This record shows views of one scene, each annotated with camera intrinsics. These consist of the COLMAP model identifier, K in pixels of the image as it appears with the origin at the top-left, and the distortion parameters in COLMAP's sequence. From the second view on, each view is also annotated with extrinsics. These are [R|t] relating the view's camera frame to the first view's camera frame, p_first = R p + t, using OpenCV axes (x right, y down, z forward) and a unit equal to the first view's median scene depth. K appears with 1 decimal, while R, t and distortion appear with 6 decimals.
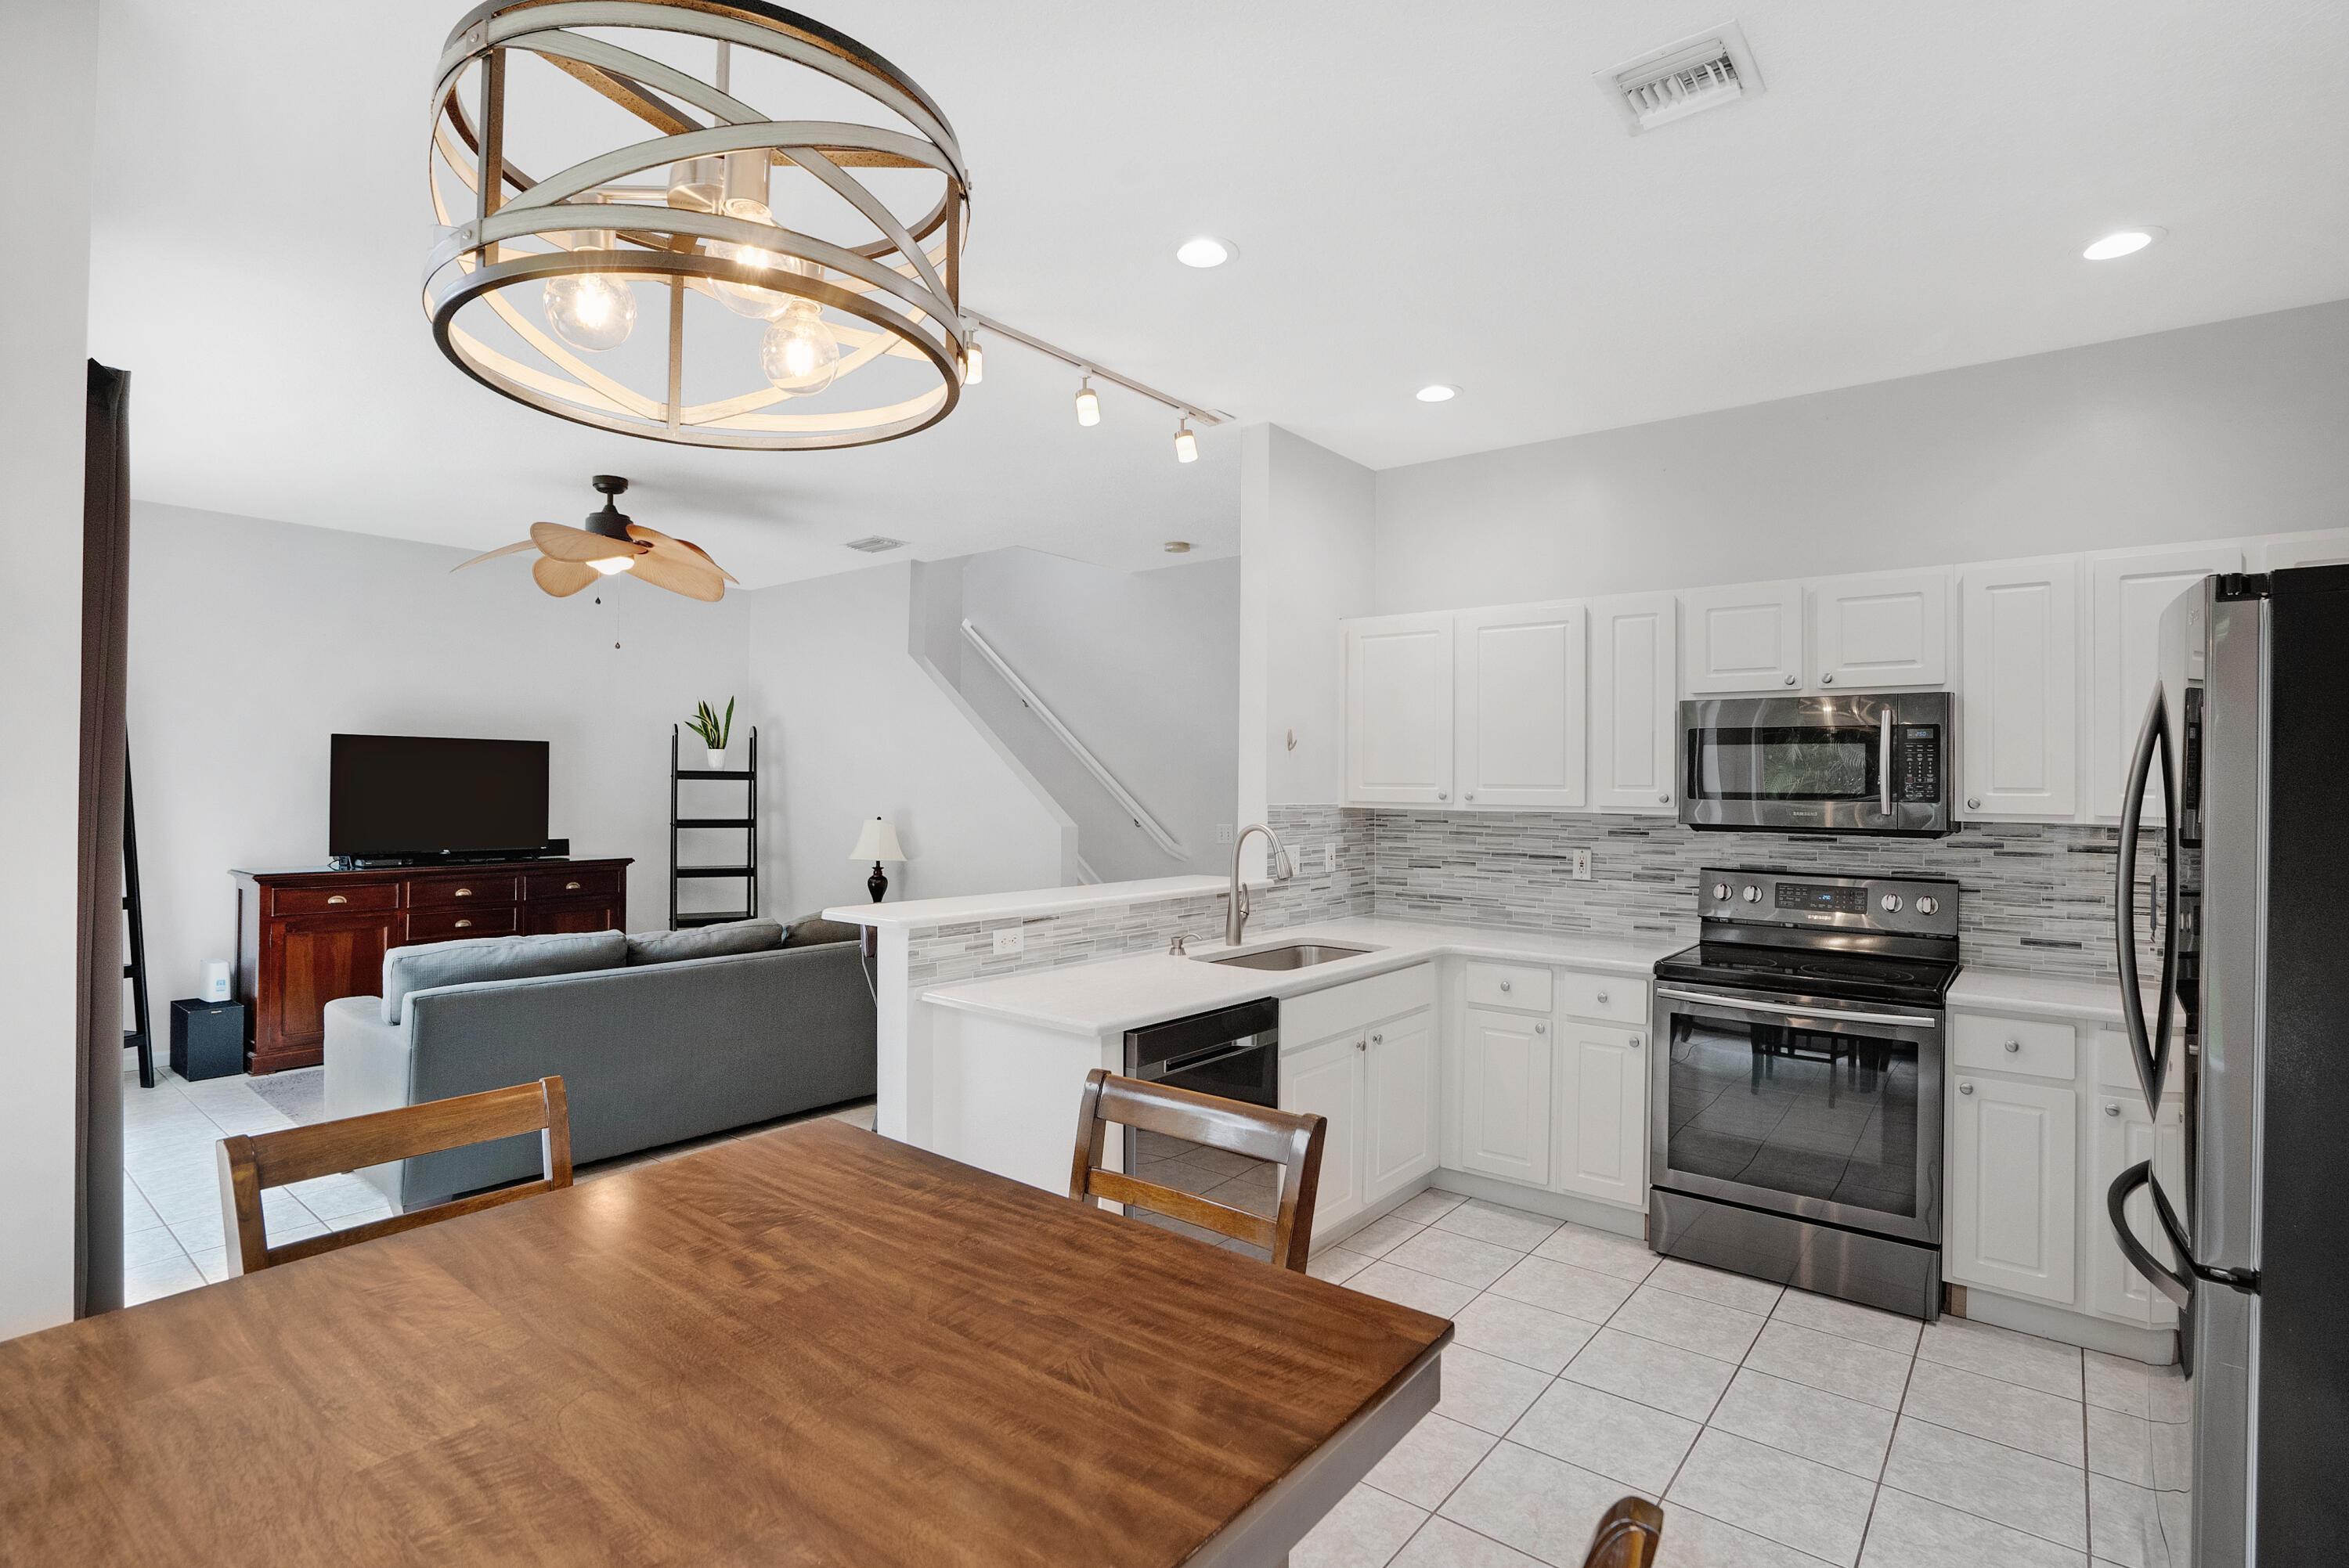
lens RADIAL K [[1119.7, 0, 1185.3], [0, 1119.7, 766.6], [0, 0, 1]] dist [-0.044678, 0.014629]
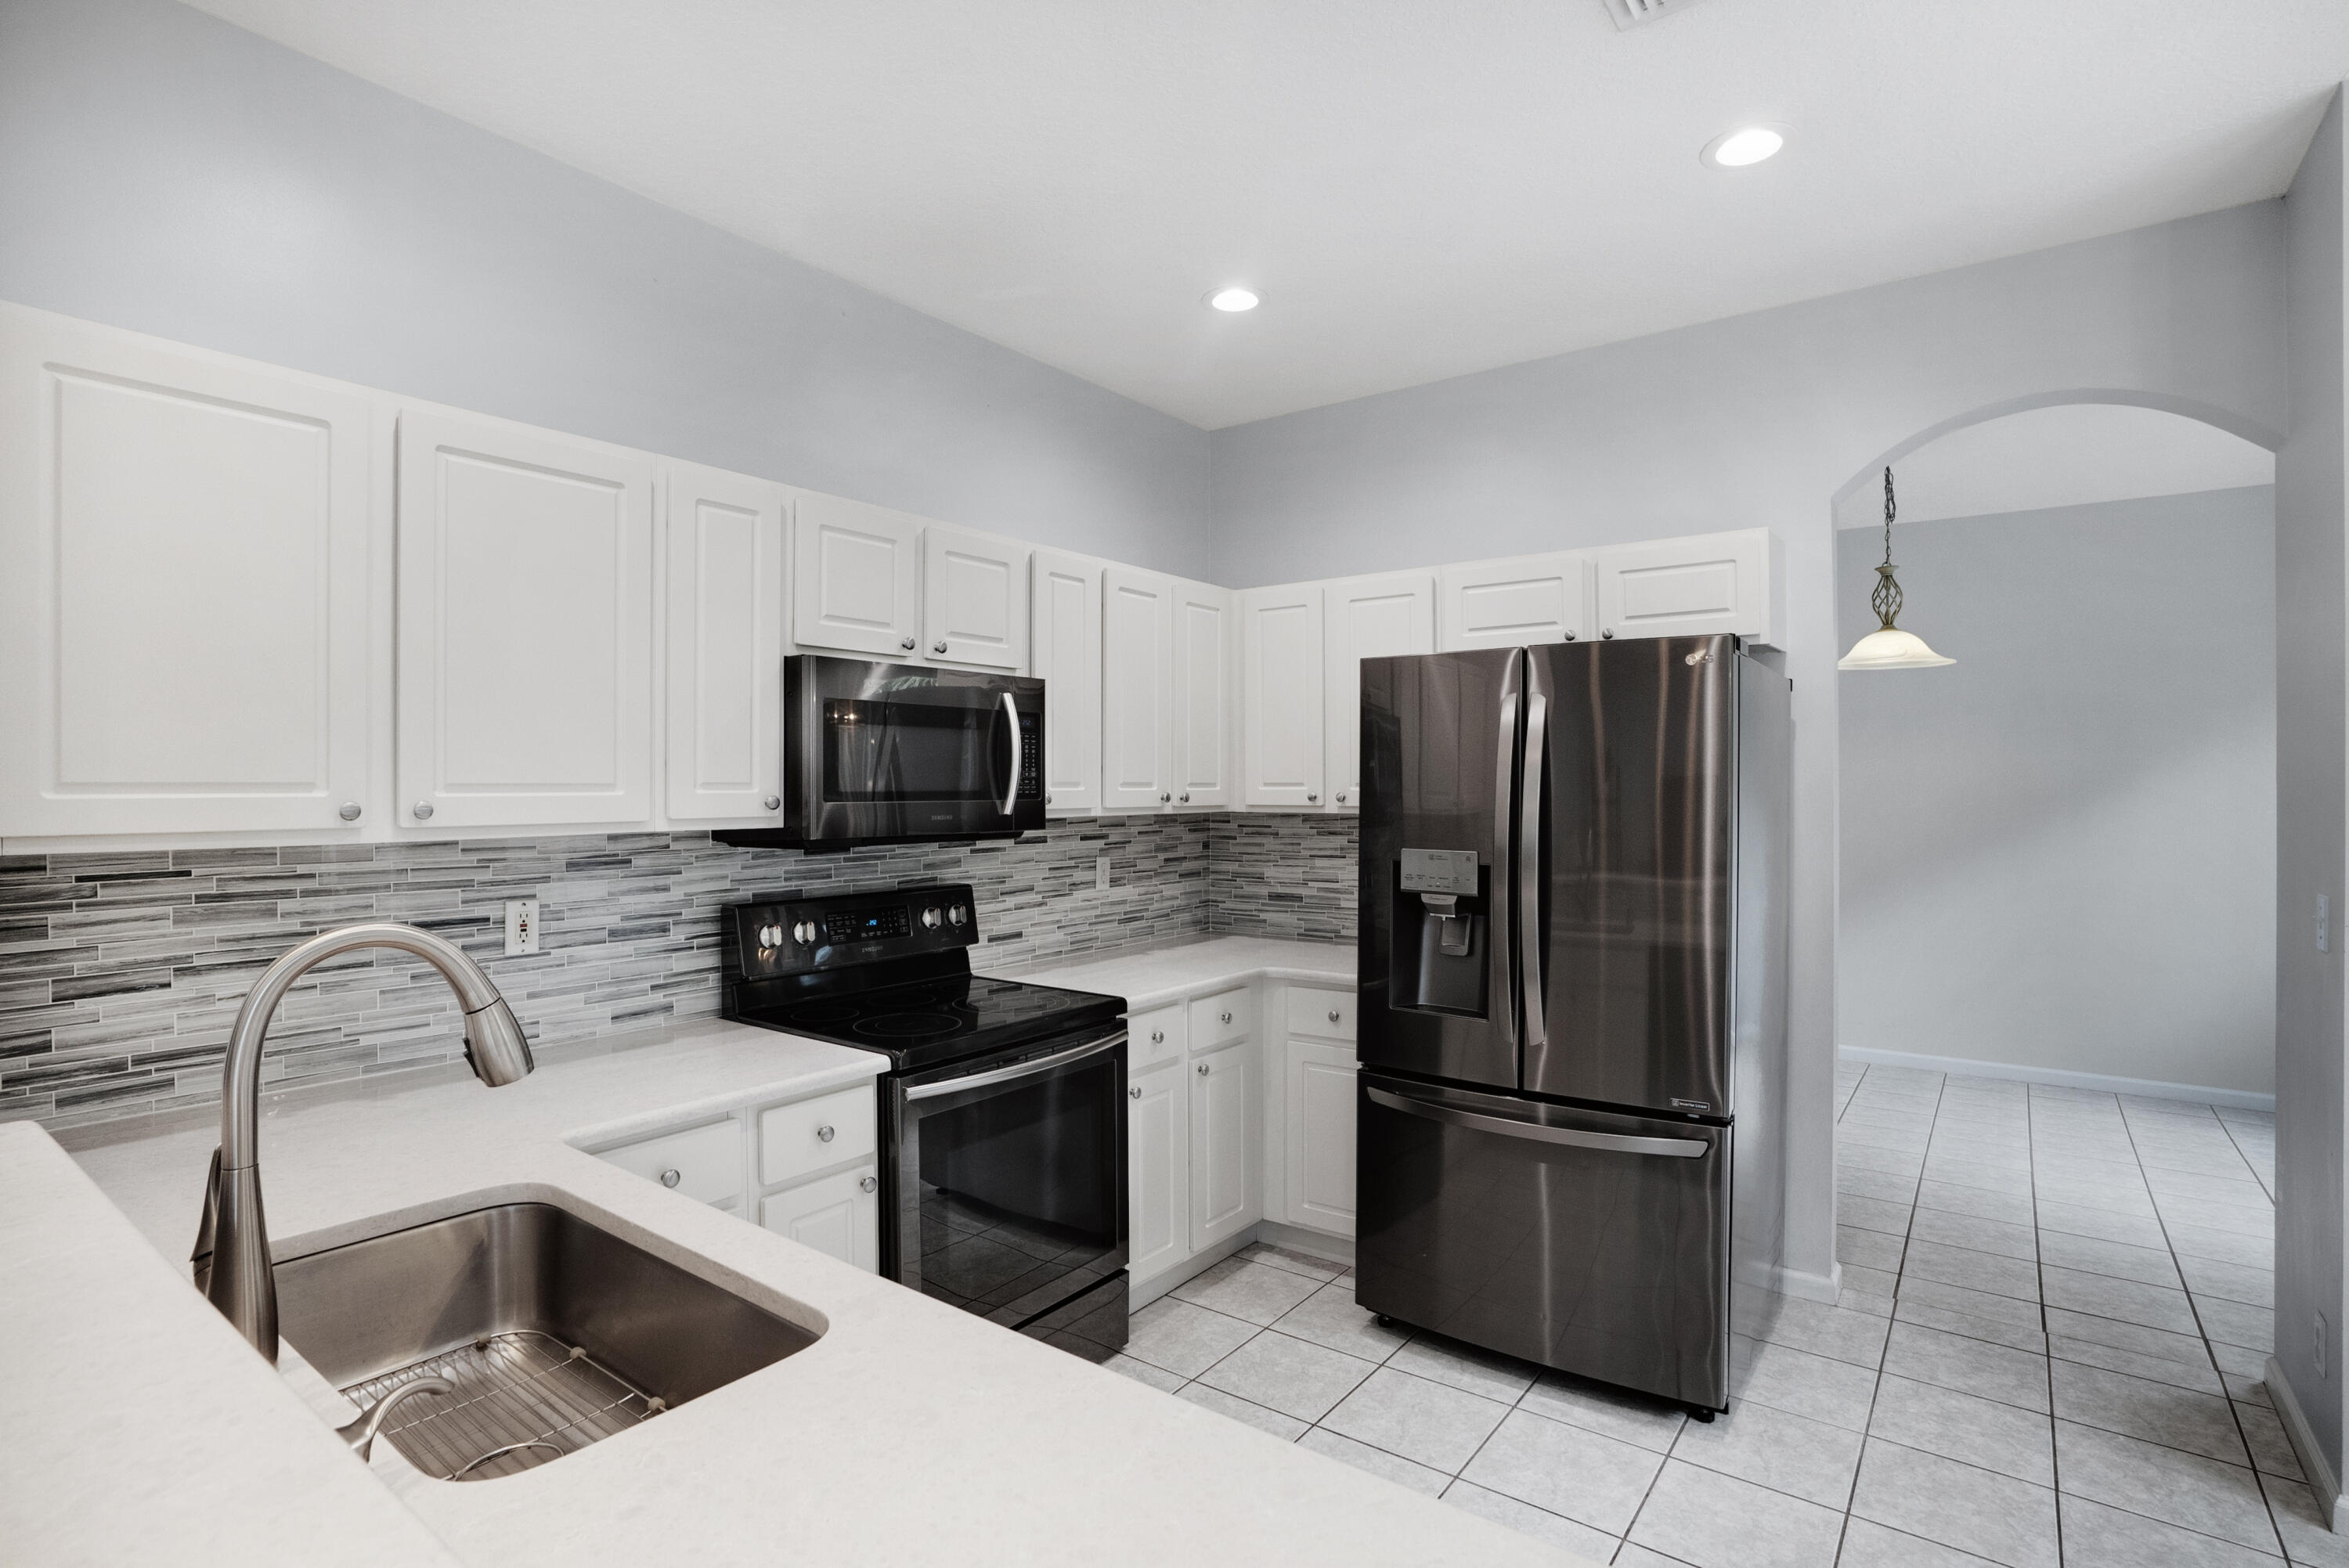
lens RADIAL K [[1119.7, 0, 1135.4], [0, 1119.7, 801.5], [0, 0, 1]] dist [-0.044678, 0.014629]
pose [[-0.006469, -0.024206, 0.999686, -0.204963], [-0.015180, 0.999594, 0.024106, 0.008210], [-0.999864, -0.015019, -0.006834, 0.749446]]
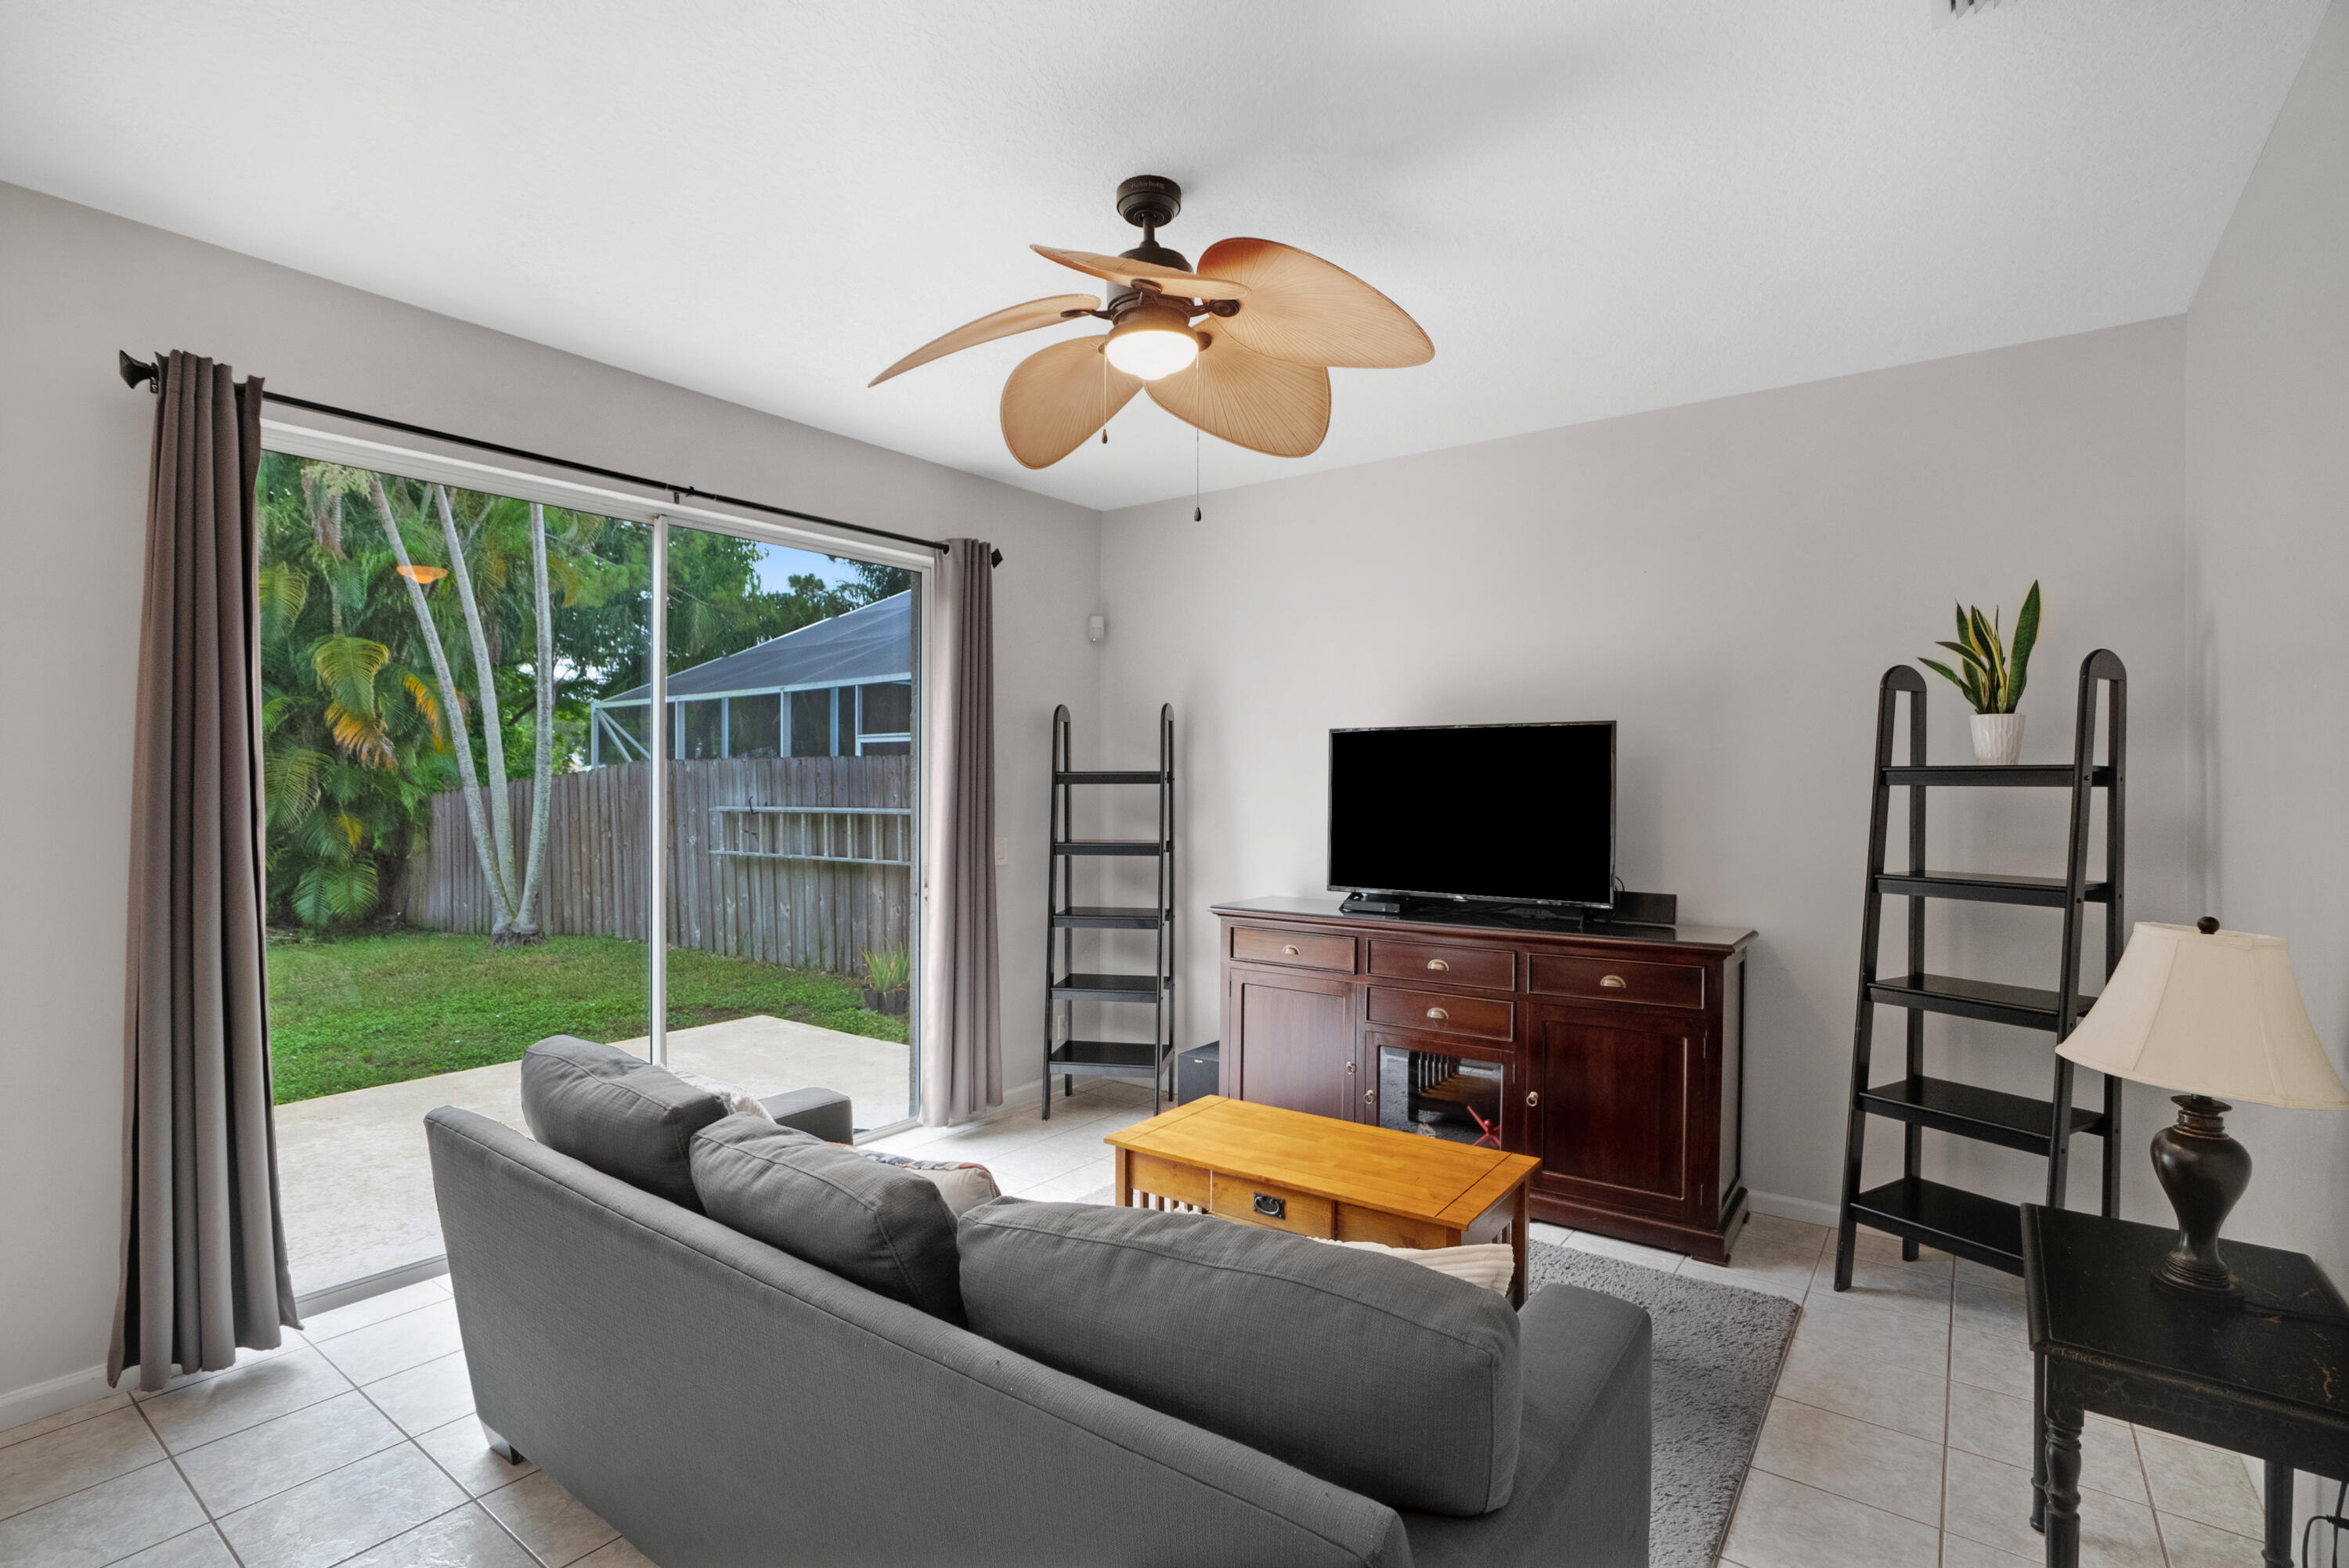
lens RADIAL K [[1119.7, 0, 1139.2], [0, 1119.7, 790.5], [0, 0, 1]] dist [-0.044678, 0.014629]
pose [[0.025840, -0.001974, -0.999664, -0.023318], [0.014149, 0.999899, -0.001609, 0.016767], [0.999566, -0.014103, 0.025865, 1.219355]]
